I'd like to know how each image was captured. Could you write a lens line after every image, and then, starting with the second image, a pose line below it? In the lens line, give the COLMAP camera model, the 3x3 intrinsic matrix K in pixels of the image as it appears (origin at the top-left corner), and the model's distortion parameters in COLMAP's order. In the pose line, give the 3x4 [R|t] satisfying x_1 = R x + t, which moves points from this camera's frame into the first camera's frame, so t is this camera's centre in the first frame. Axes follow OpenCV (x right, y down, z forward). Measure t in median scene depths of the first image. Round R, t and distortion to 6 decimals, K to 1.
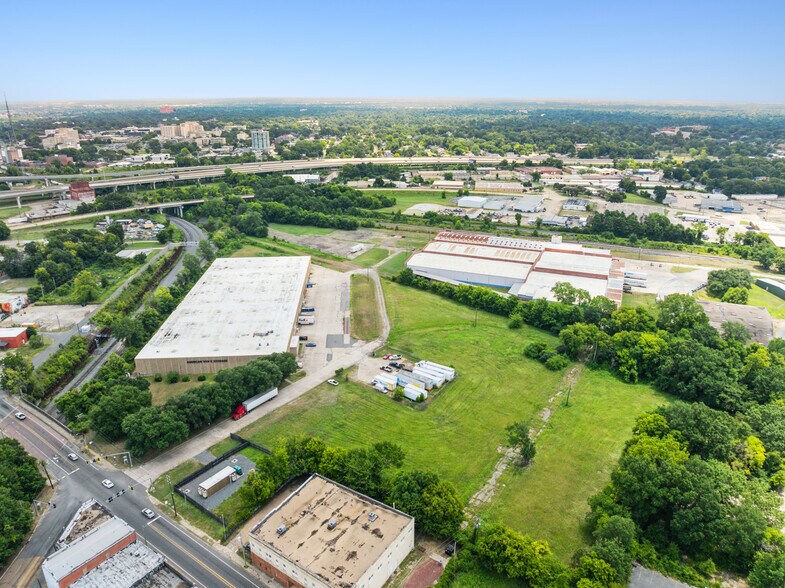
lens RADIAL K [[566.3, 0, 386.9], [0, 566.3, 295.1], [0, 0, 1]] dist [-0.045515, -0.000616]
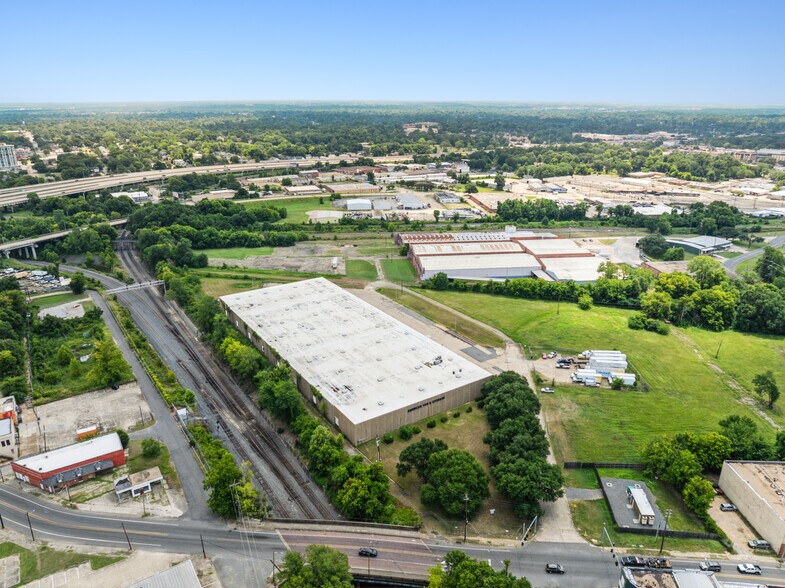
lens RADIAL K [[566.3, 0, 396.0], [0, 566.3, 291.4], [0, 0, 1]] dist [-0.045515, -0.000616]
pose [[0.860547, -0.163831, 0.482305, -0.464094], [0.168152, 0.985153, 0.034616, -0.057038], [-0.480815, 0.051312, 0.875319, 0.154013]]
